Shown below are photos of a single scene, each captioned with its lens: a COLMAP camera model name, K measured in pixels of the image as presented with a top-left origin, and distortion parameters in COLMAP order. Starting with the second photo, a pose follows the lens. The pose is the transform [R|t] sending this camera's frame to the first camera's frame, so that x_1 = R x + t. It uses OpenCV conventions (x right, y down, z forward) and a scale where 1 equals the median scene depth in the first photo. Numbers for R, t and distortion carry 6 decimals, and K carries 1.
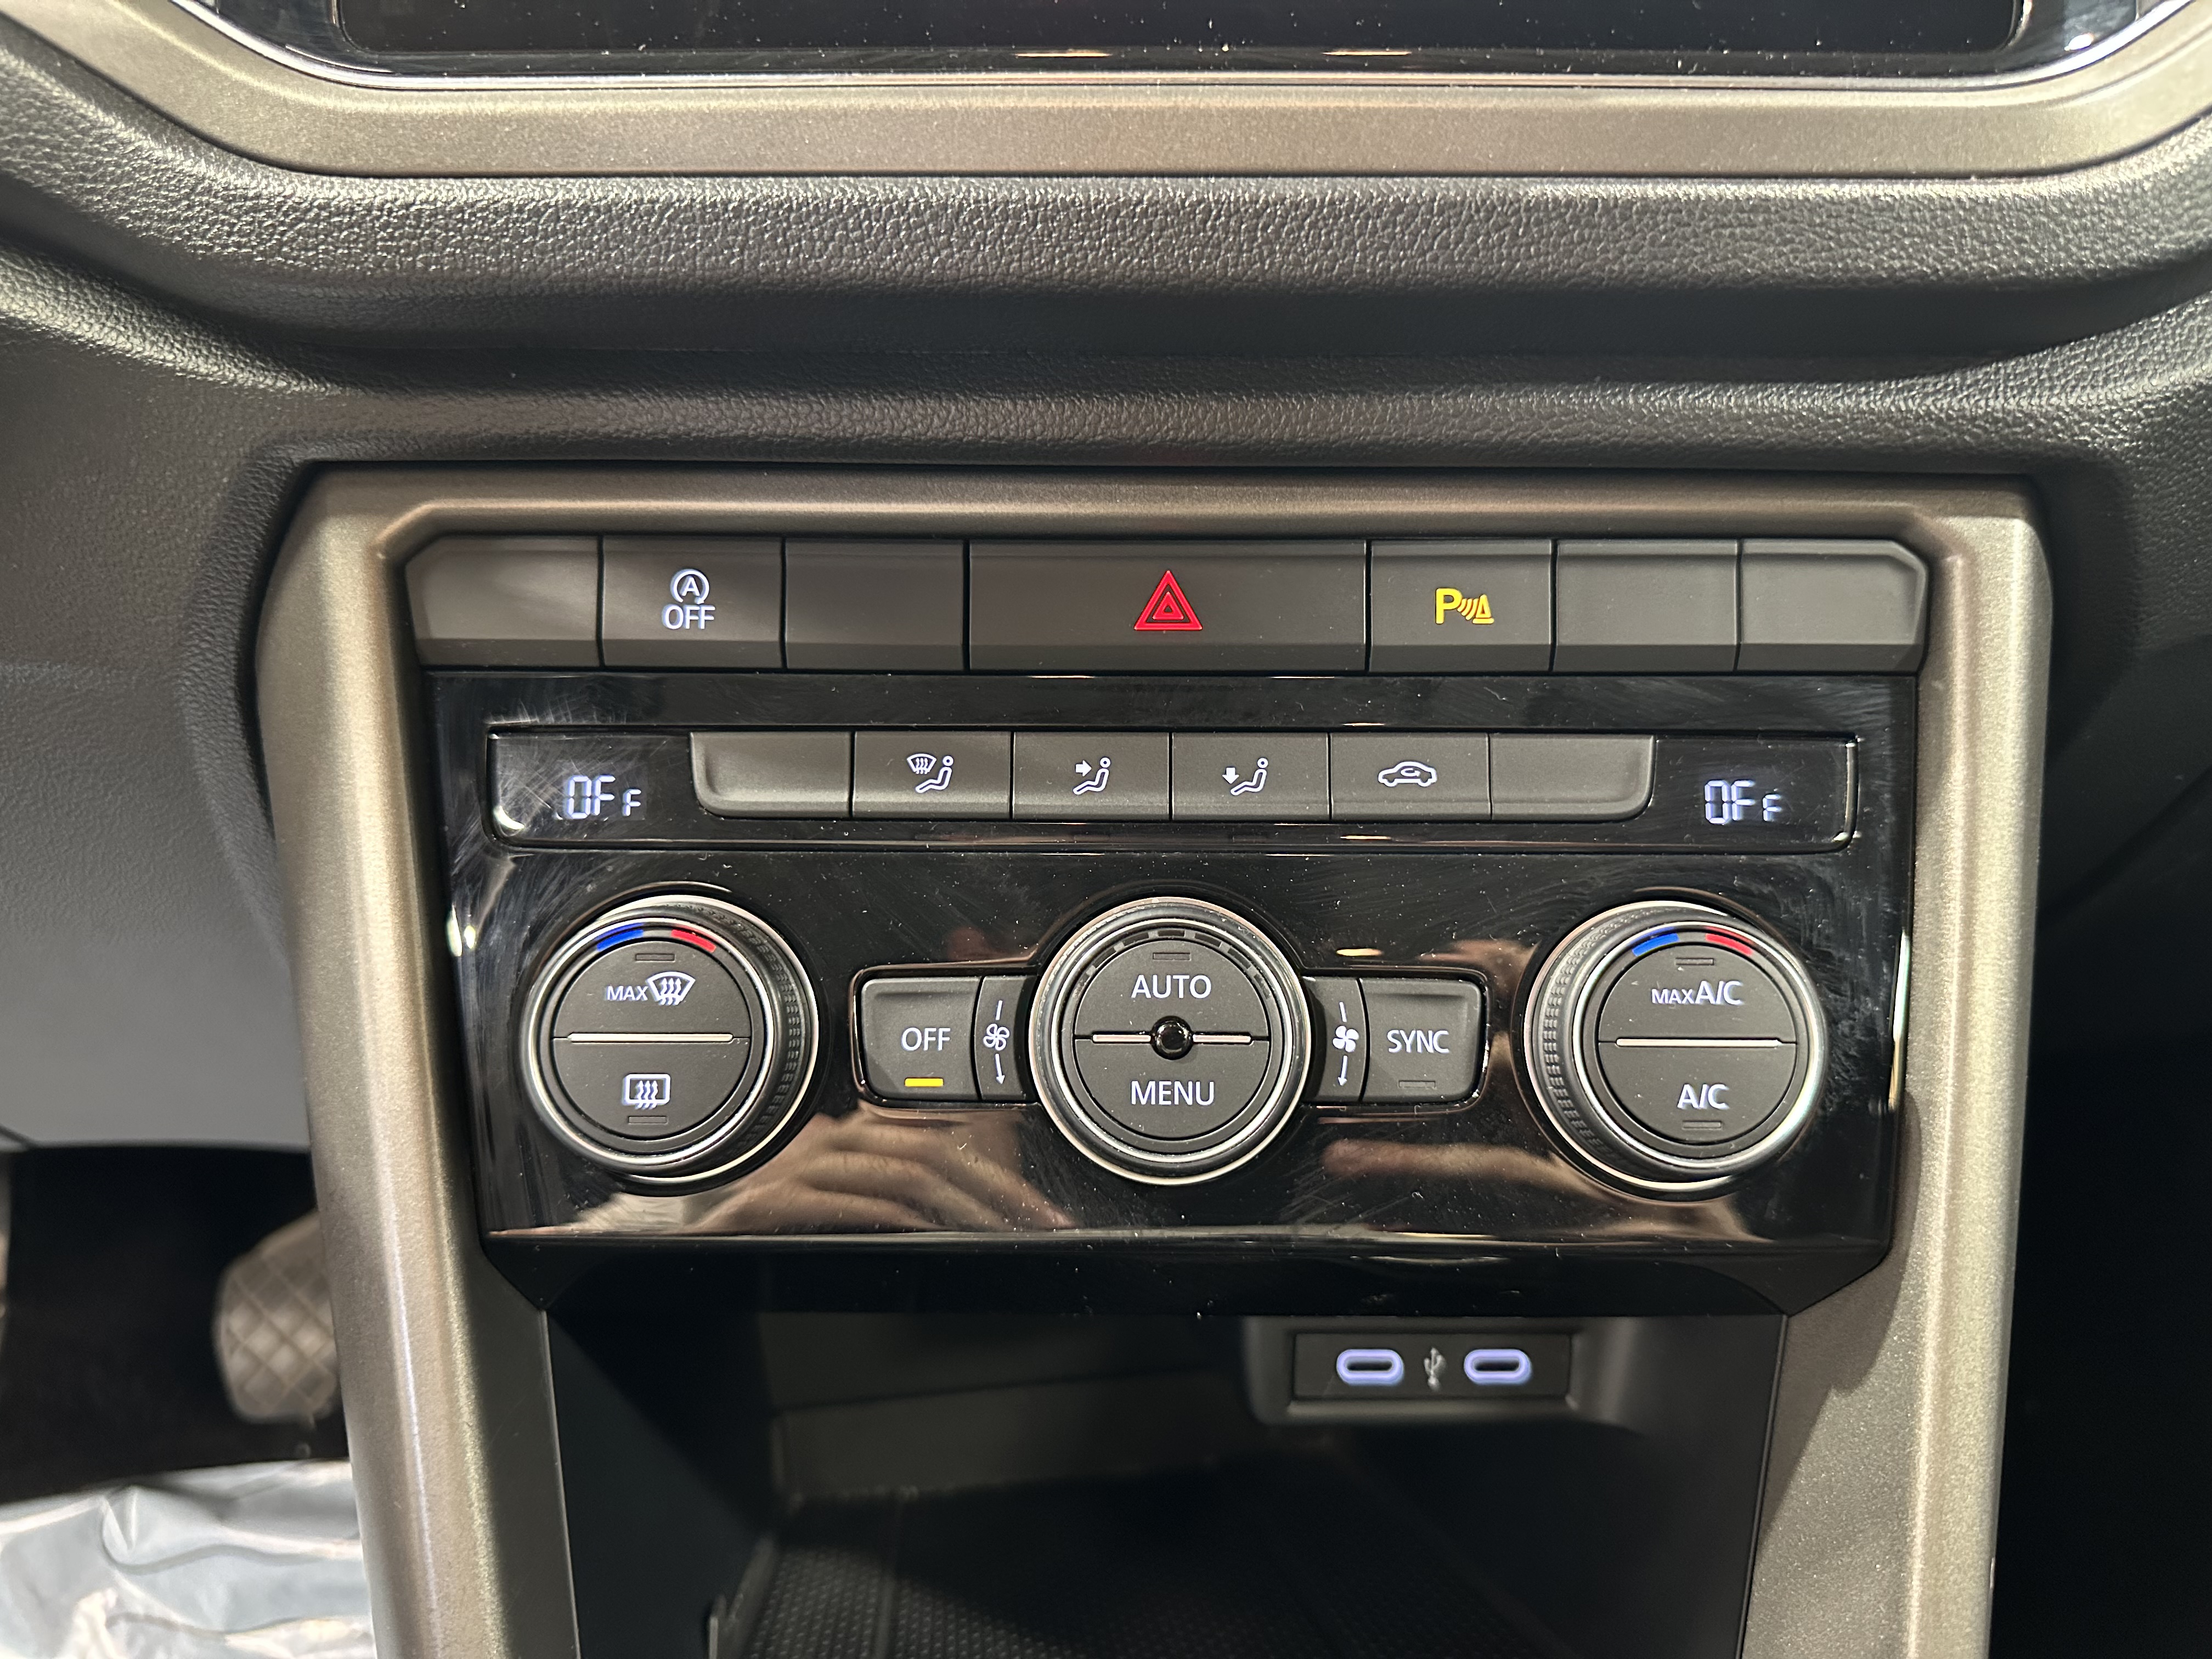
lens RADIAL K [[1631.8, 0, 1111.0], [0, 1631.8, 831.3], [0, 0, 1]] dist [-0.012178, -0.036944]
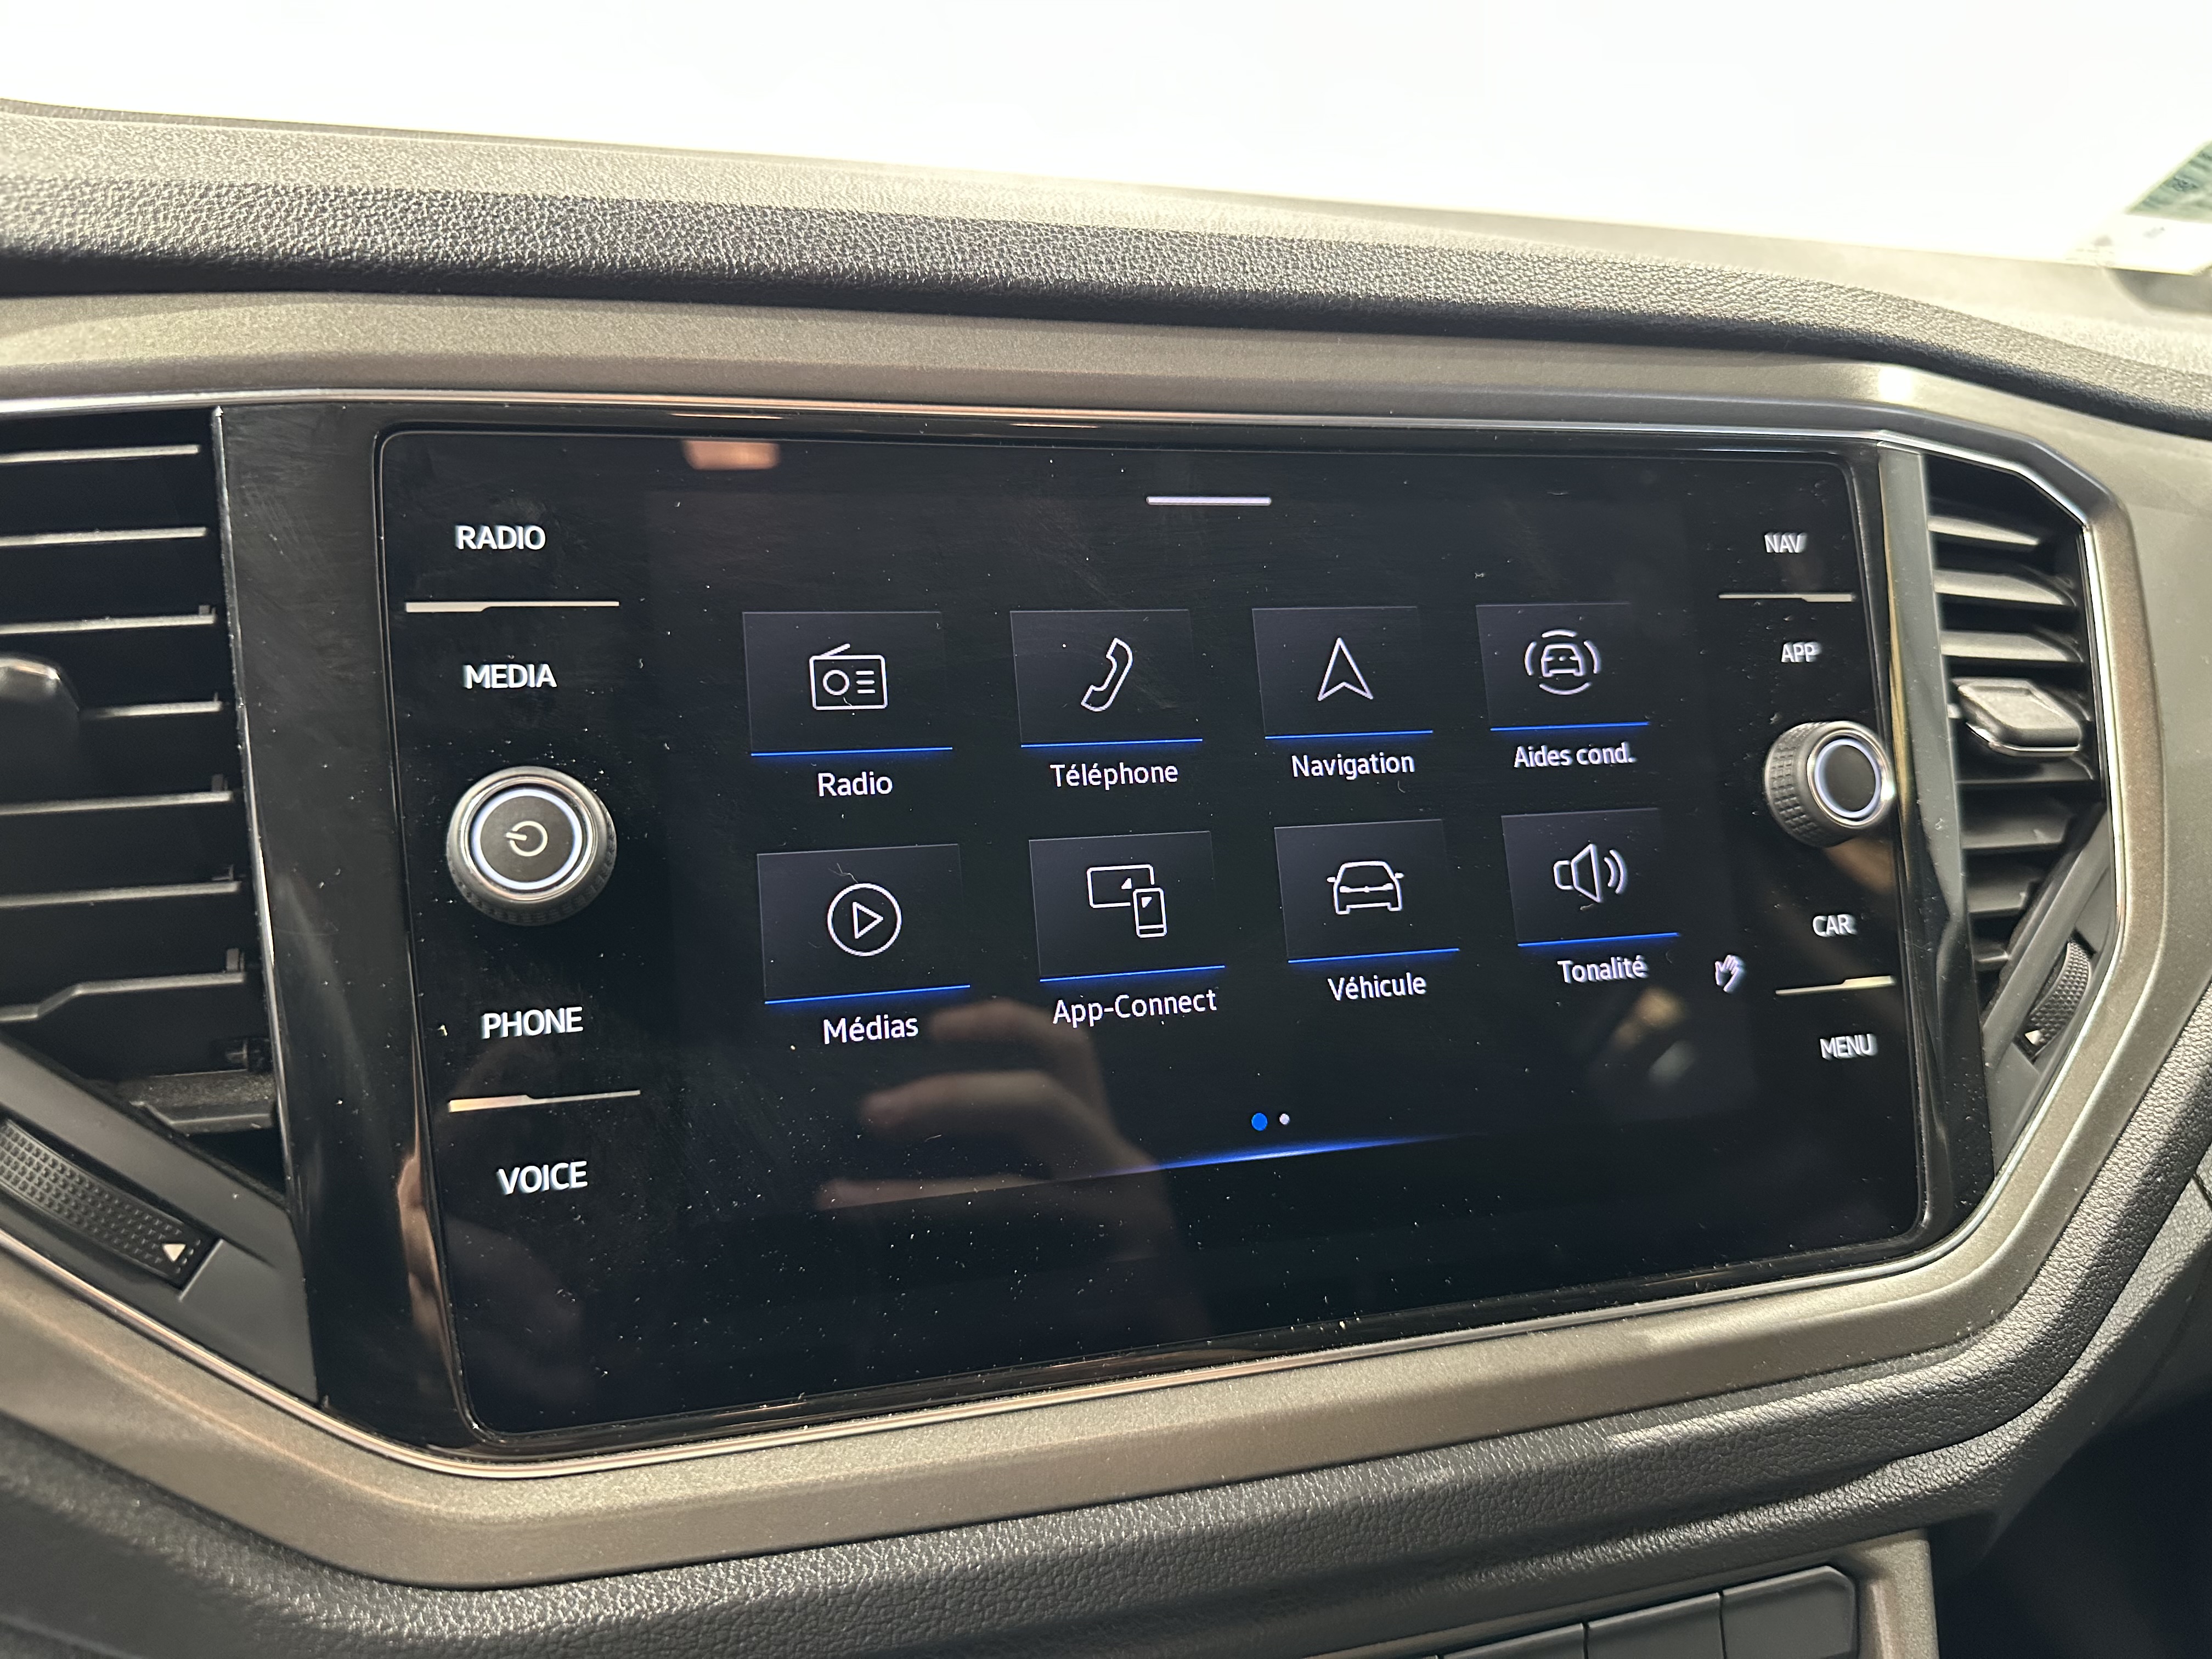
lens RADIAL K [[1583.0, 0, 1105.4], [0, 1583.0, 824.3], [0, 0, 1]] dist [-0.035555, 0.004495]
pose [[0.957253, -0.051001, 0.284719, -0.367256], [0.073174, 0.995013, -0.067784, -0.751437], [-0.279842, 0.085720, 0.956211, -0.007942]]
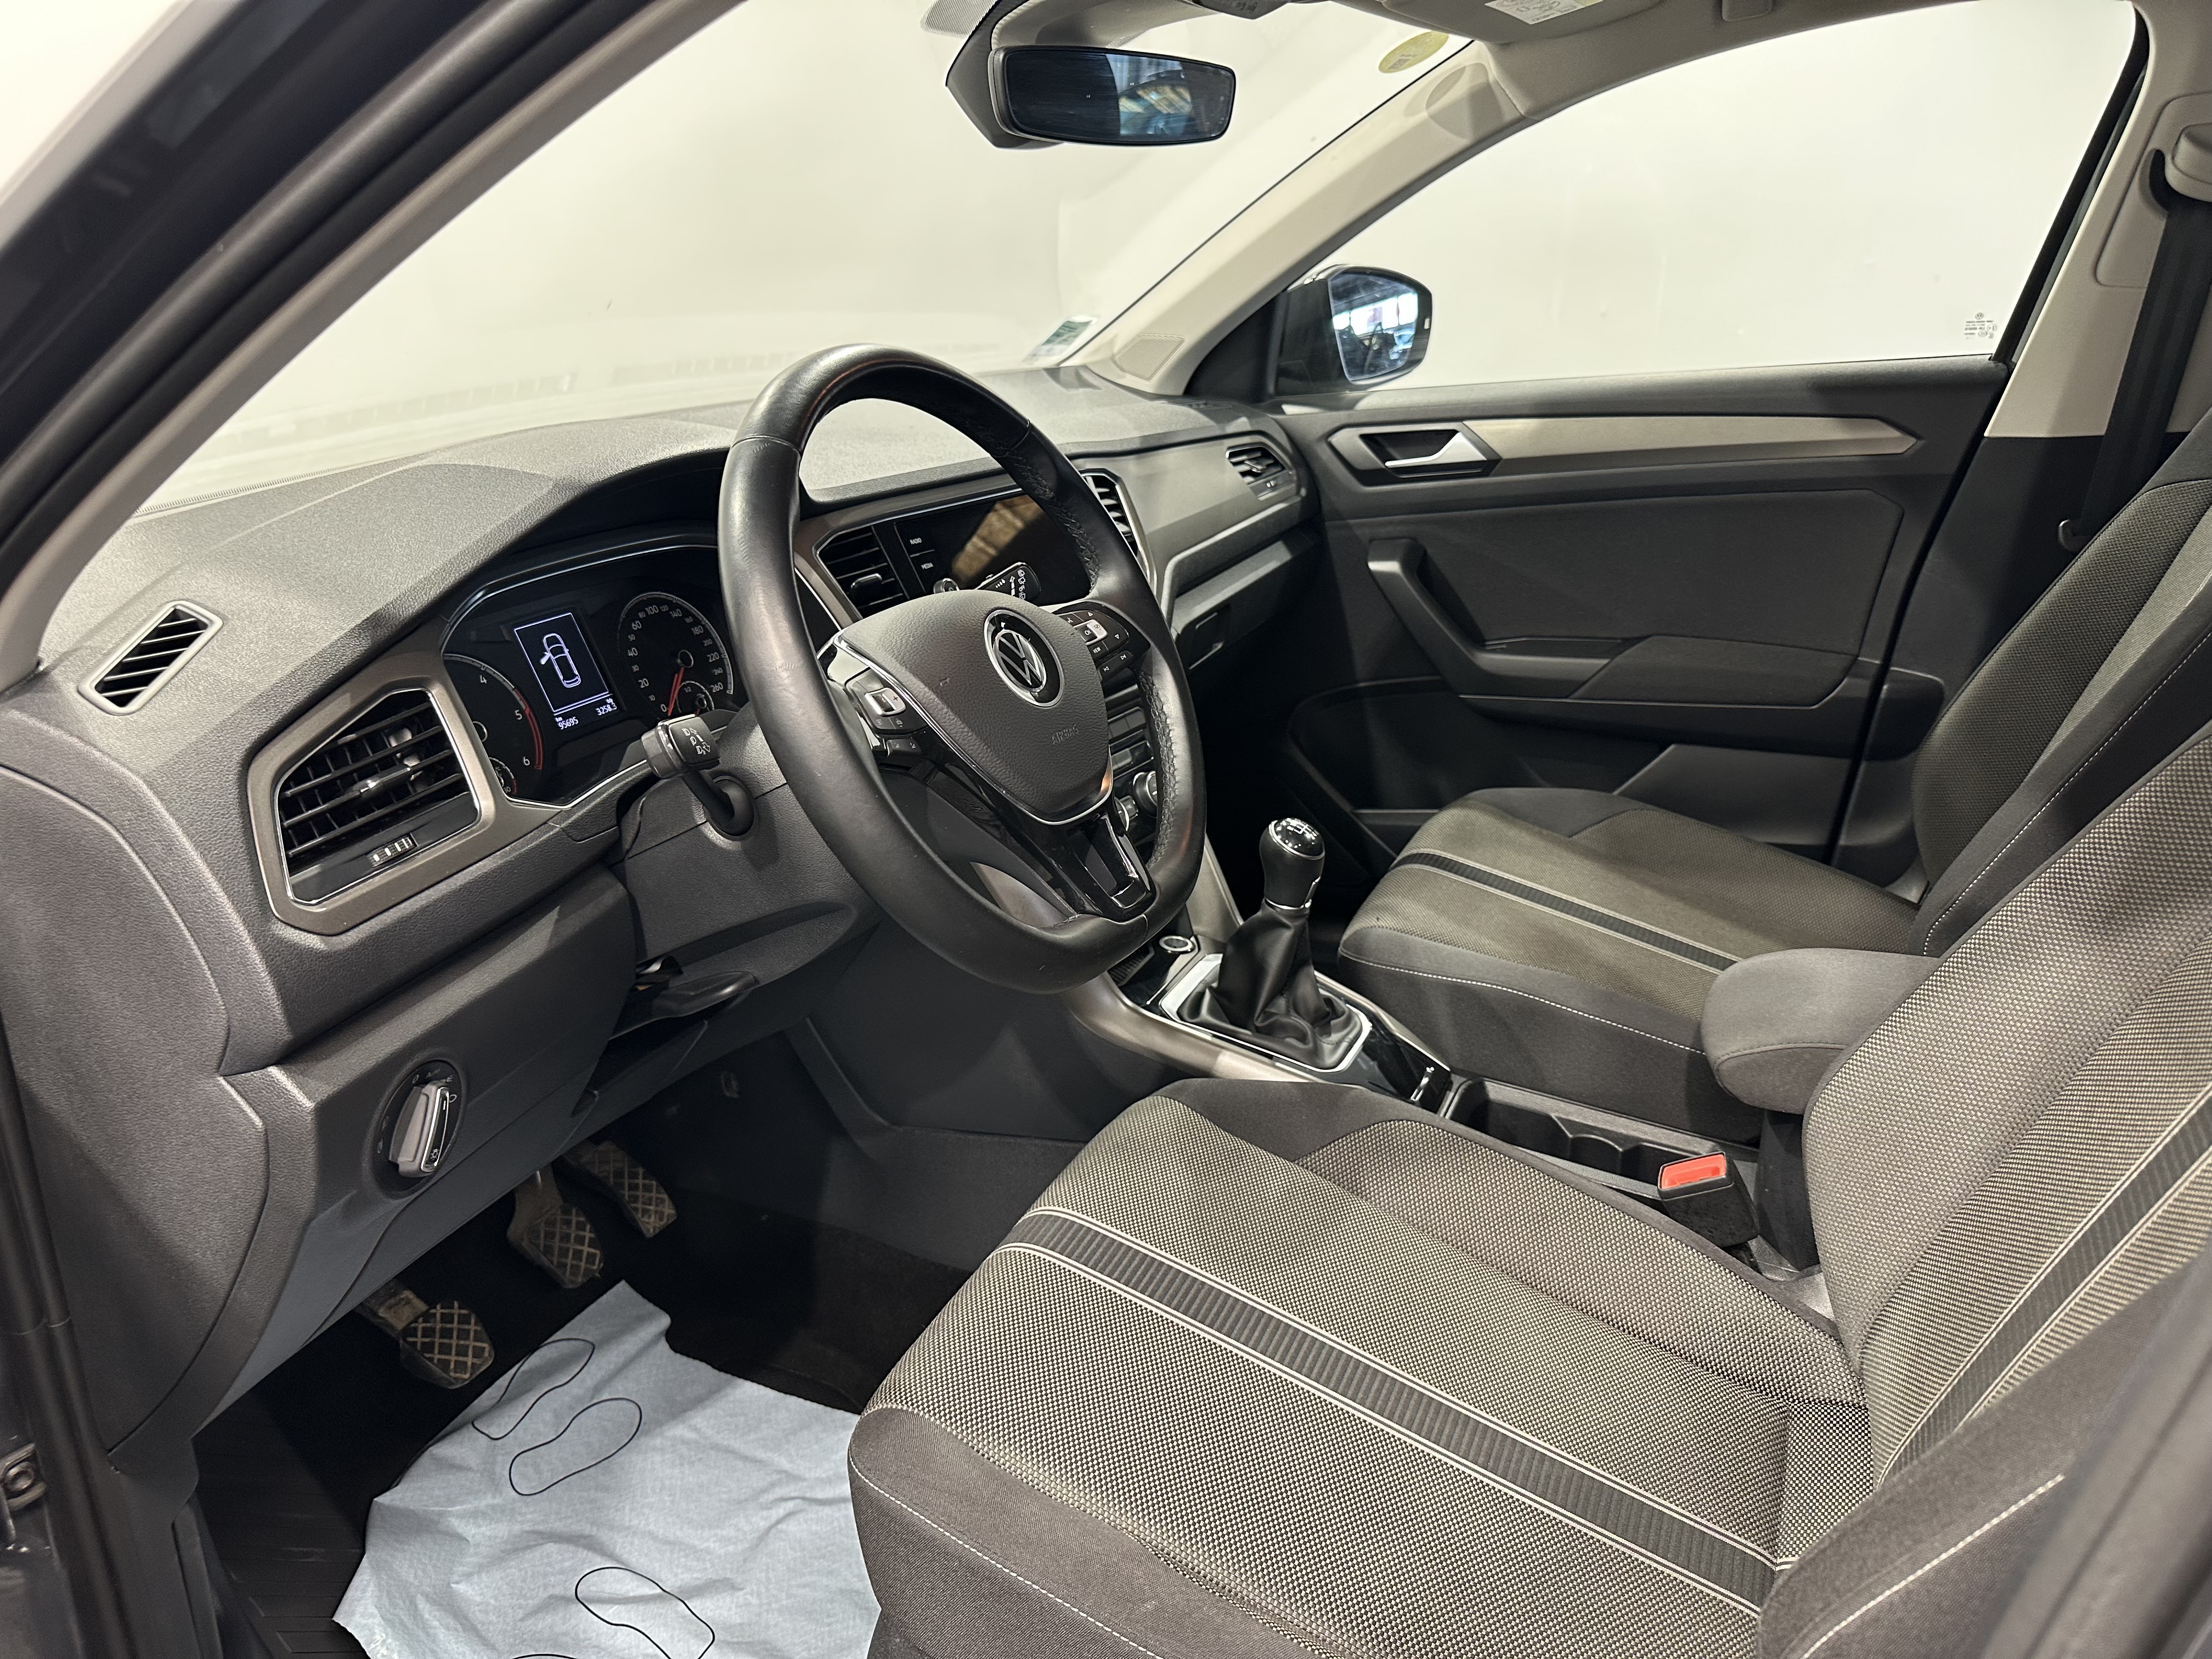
lens RADIAL K [[1423.6, 0, 1102.0], [0, 1423.6, 824.3], [0, 0, 1]] dist [-0.001573, -0.001077]
pose [[0.548775, -0.317161, 0.773469, -4.112918], [0.353593, 0.926459, 0.129020, -0.537516], [-0.757507, 0.202690, 0.620564, -2.232320]]
